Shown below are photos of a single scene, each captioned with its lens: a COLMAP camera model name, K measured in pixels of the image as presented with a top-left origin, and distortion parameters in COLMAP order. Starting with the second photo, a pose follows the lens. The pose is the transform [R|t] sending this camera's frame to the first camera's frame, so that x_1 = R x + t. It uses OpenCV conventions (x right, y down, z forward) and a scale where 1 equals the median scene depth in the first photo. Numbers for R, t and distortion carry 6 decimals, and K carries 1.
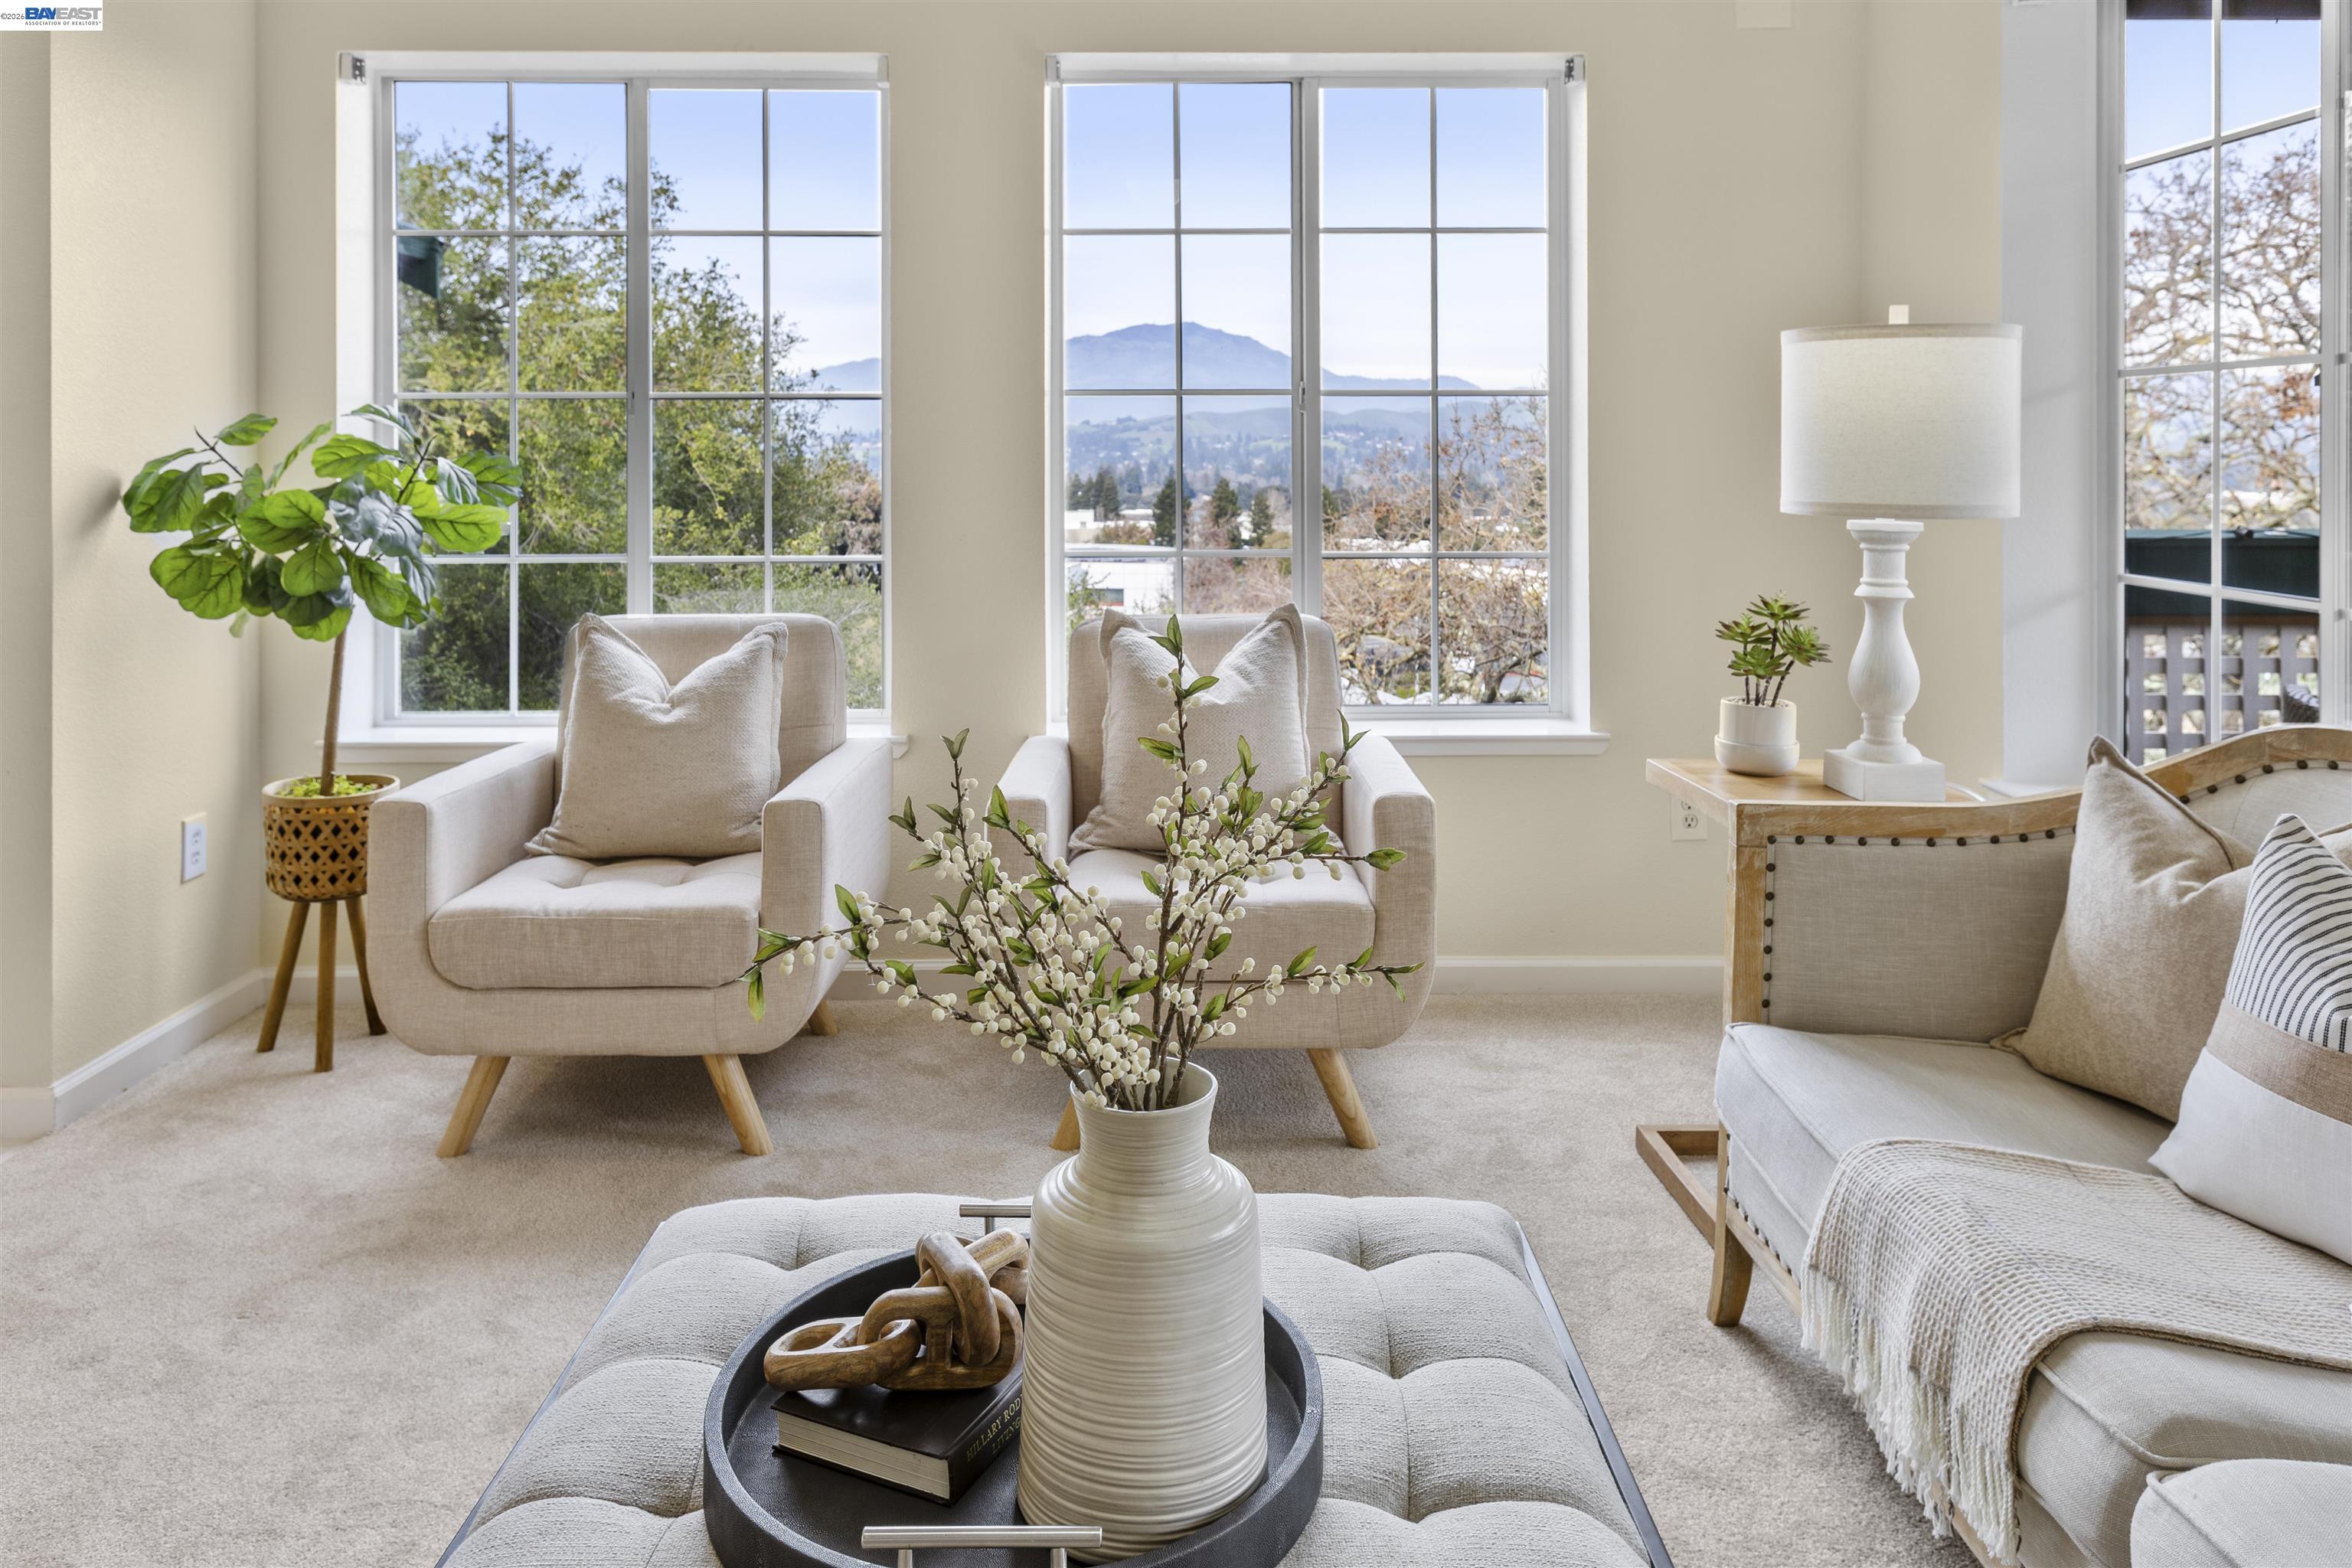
lens RADIAL K [[1626.8, 0, 1174.9], [0, 1626.8, 459.7], [0, 0, 1]] dist [0.002090, 0.004930]
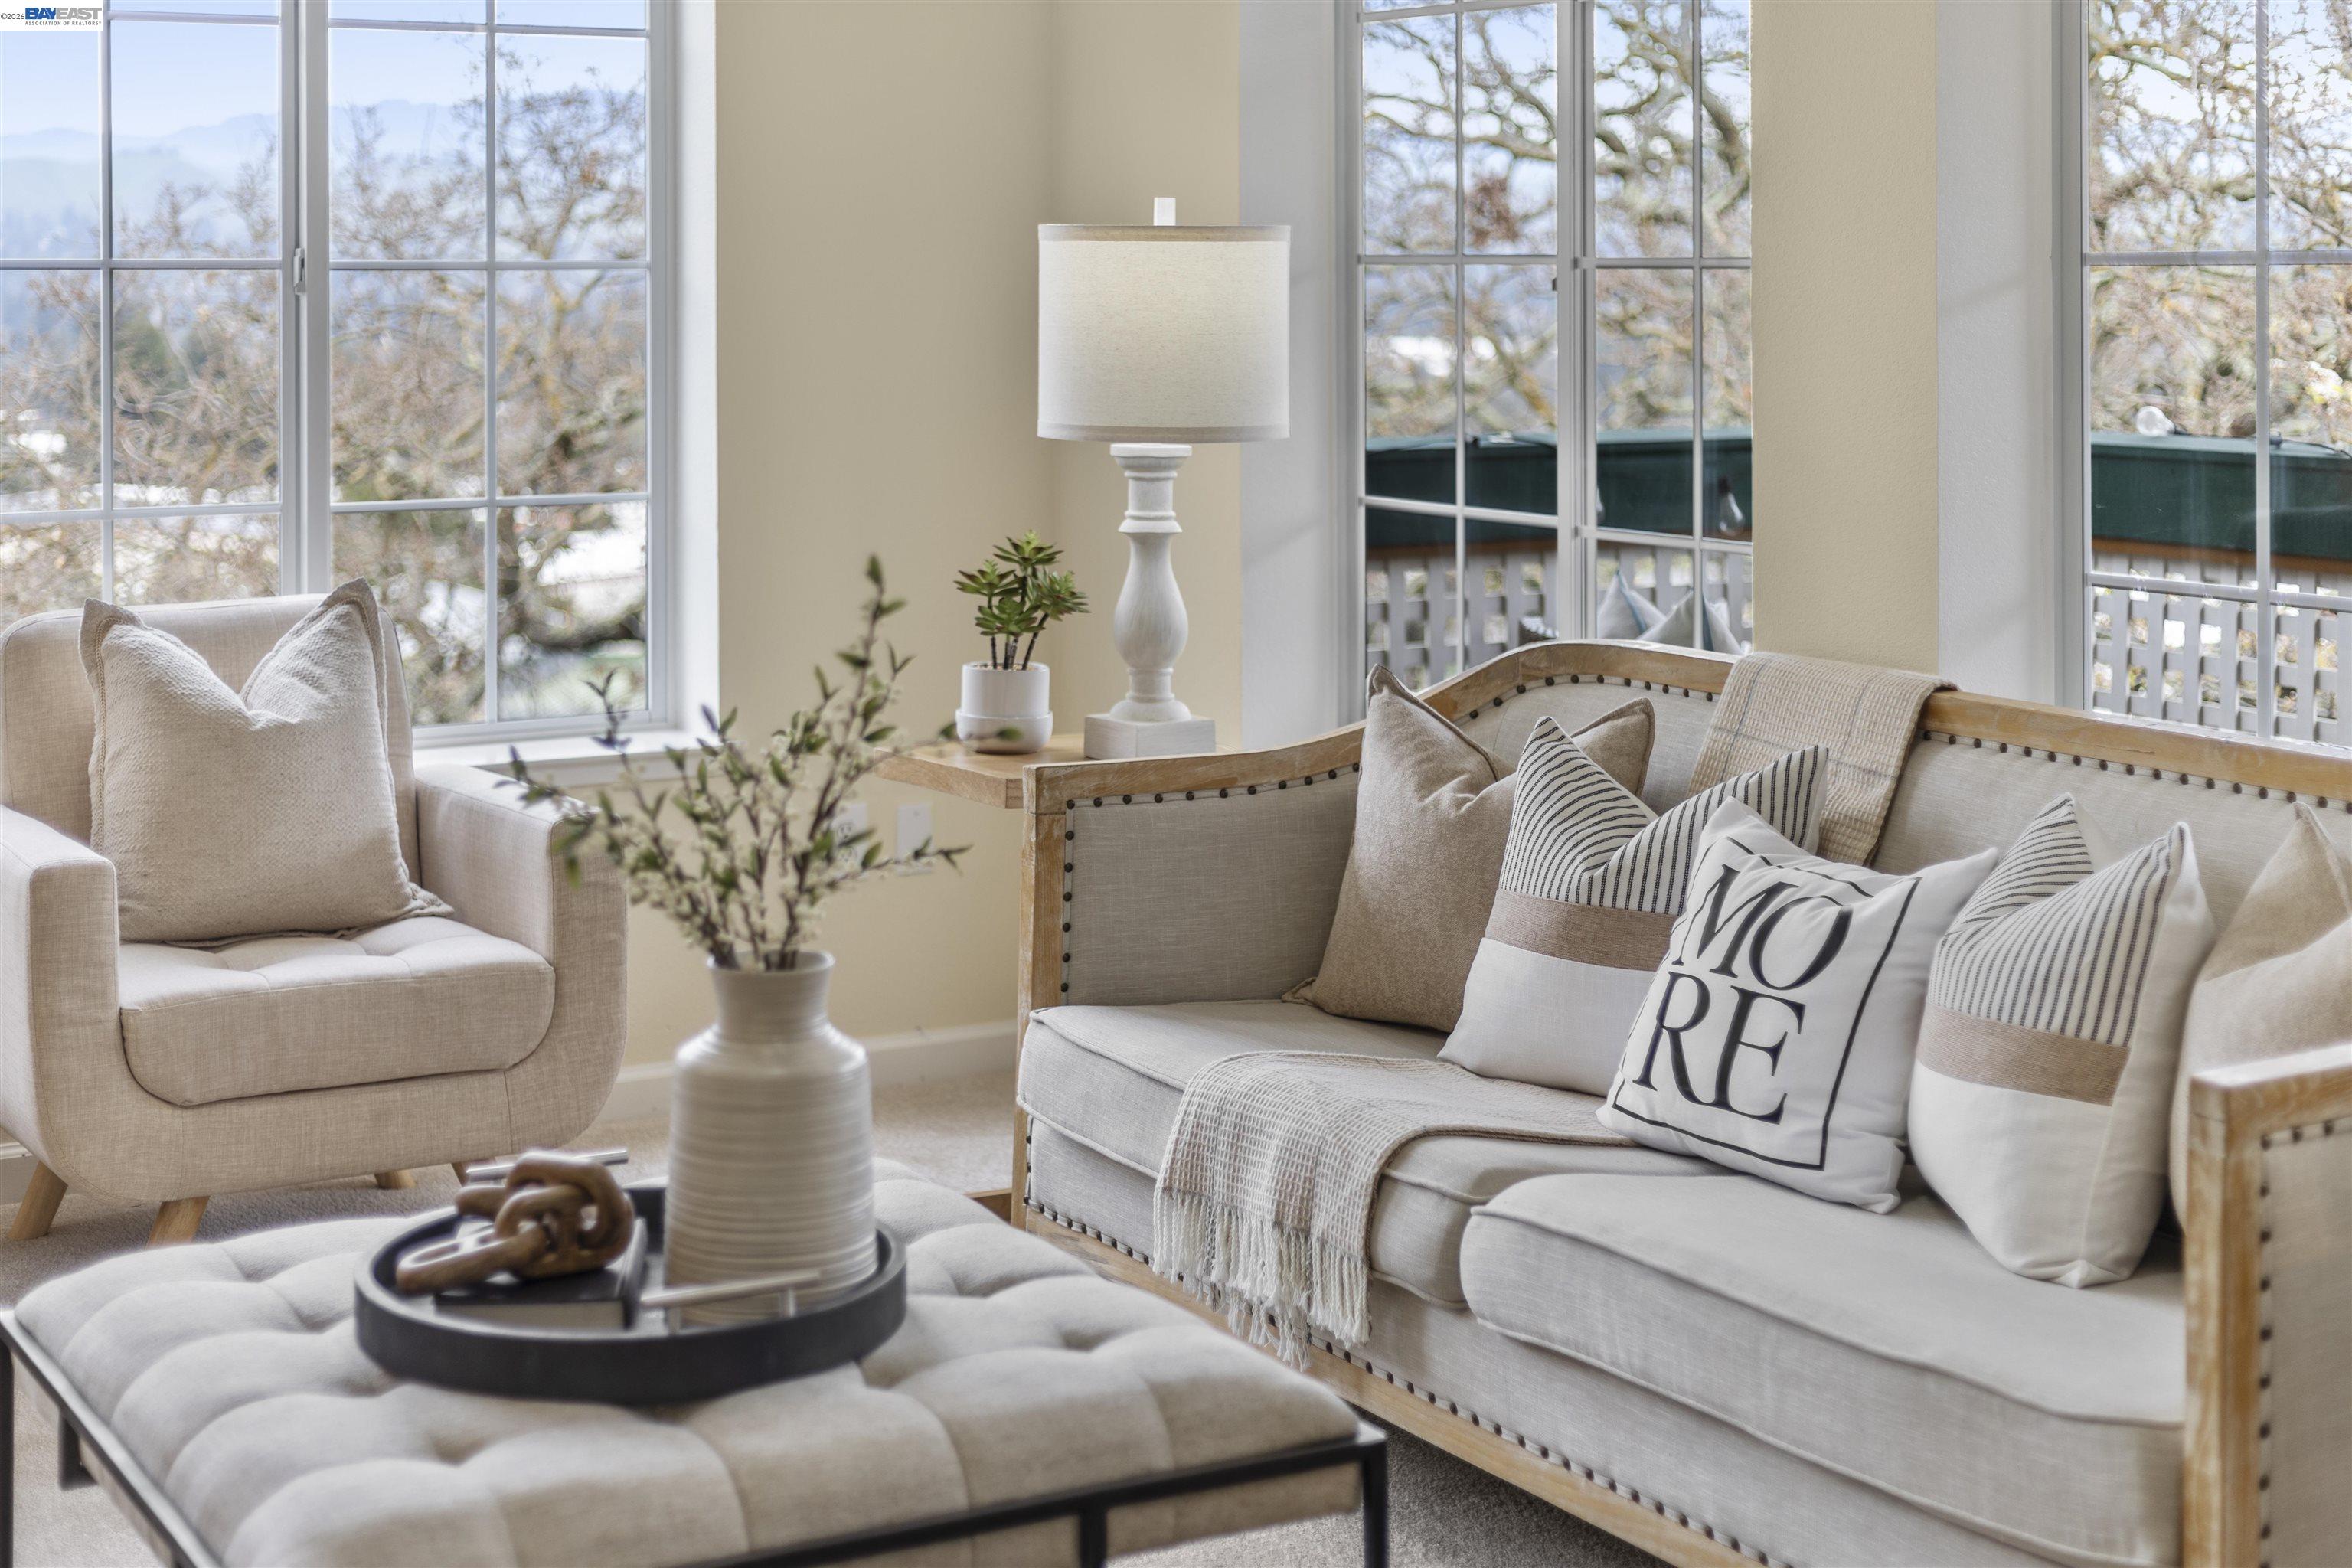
lens RADIAL K [[3534.4, 0, 1169.6], [0, 3534.4, 264.5], [0, 0, 1]] dist [0.005390, -0.002501]
pose [[0.868930, -0.000904, 0.494934, -0.477489], [0.003514, 0.999984, -0.004343, -0.049293], [-0.494922, 0.005513, 0.868920, -0.629424]]
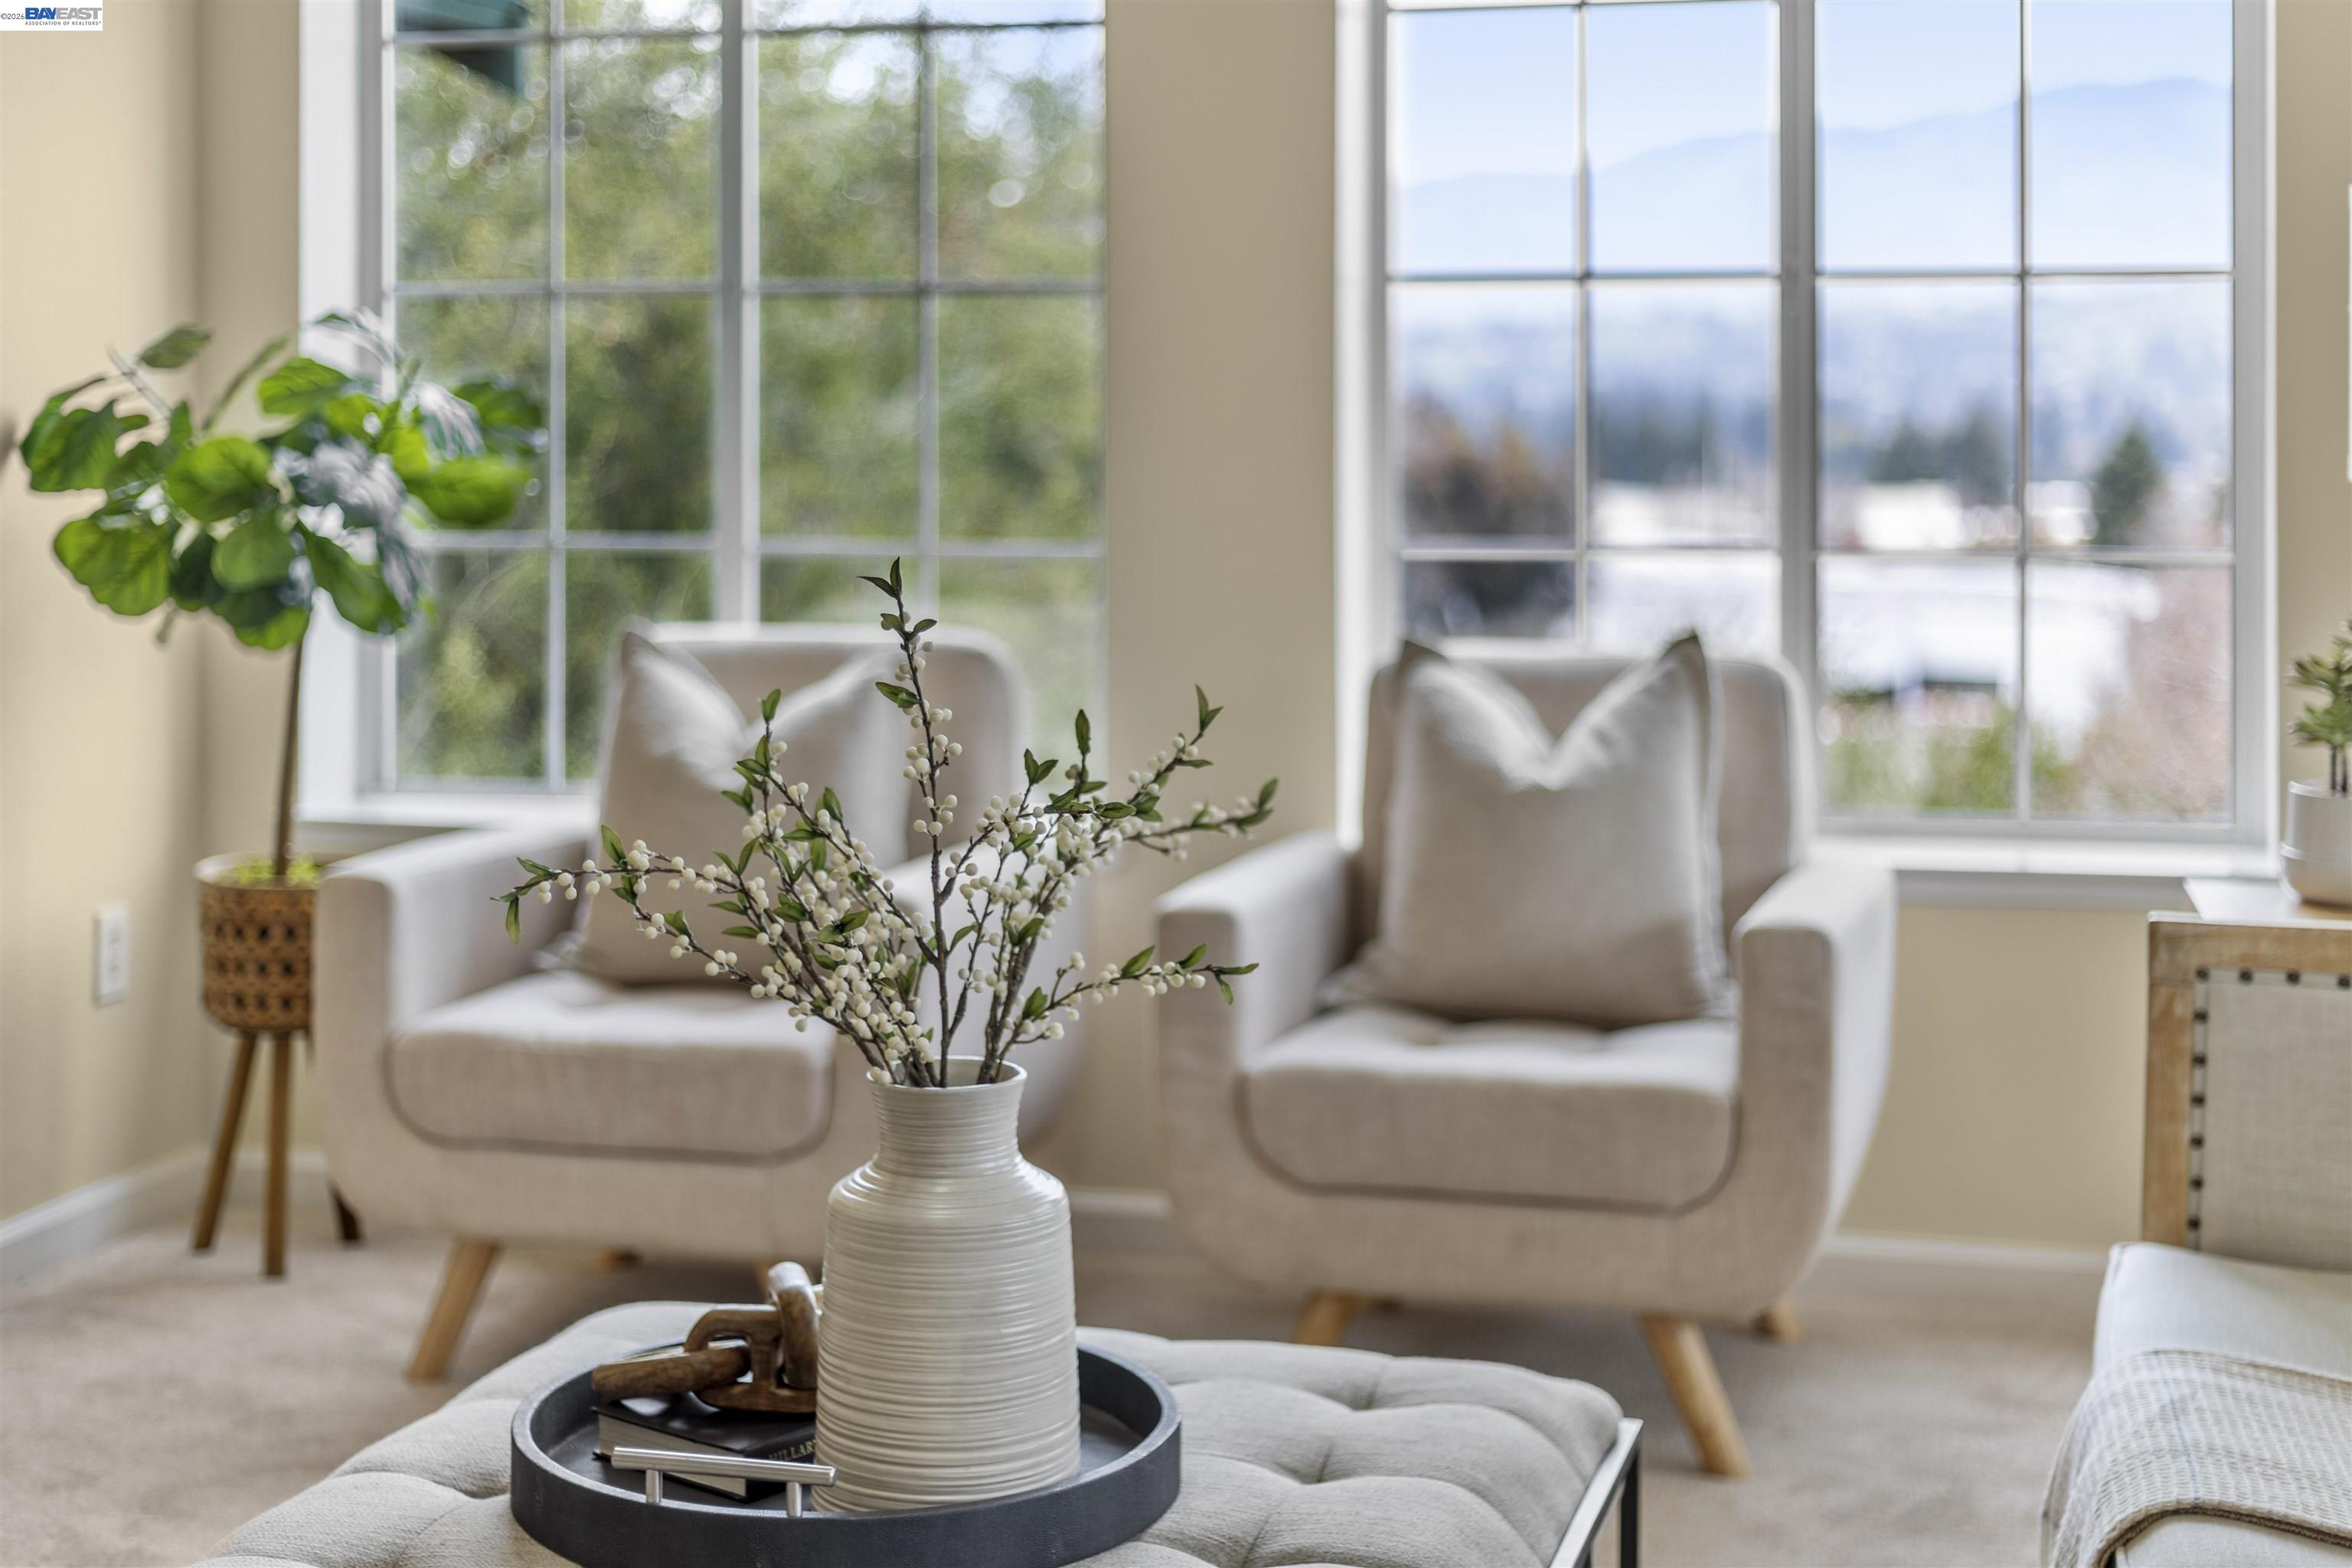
lens RADIAL K [[3549.5, 0, 1182.4], [0, 3549.5, 355.5], [0, 0, 1]] dist [-0.003129, -0.034100]
pose [[0.964731, -0.001879, -0.263230, 0.297751], [-0.000211, 0.999969, -0.007912, -0.004761], [0.263237, 0.007689, 0.964701, -0.425682]]
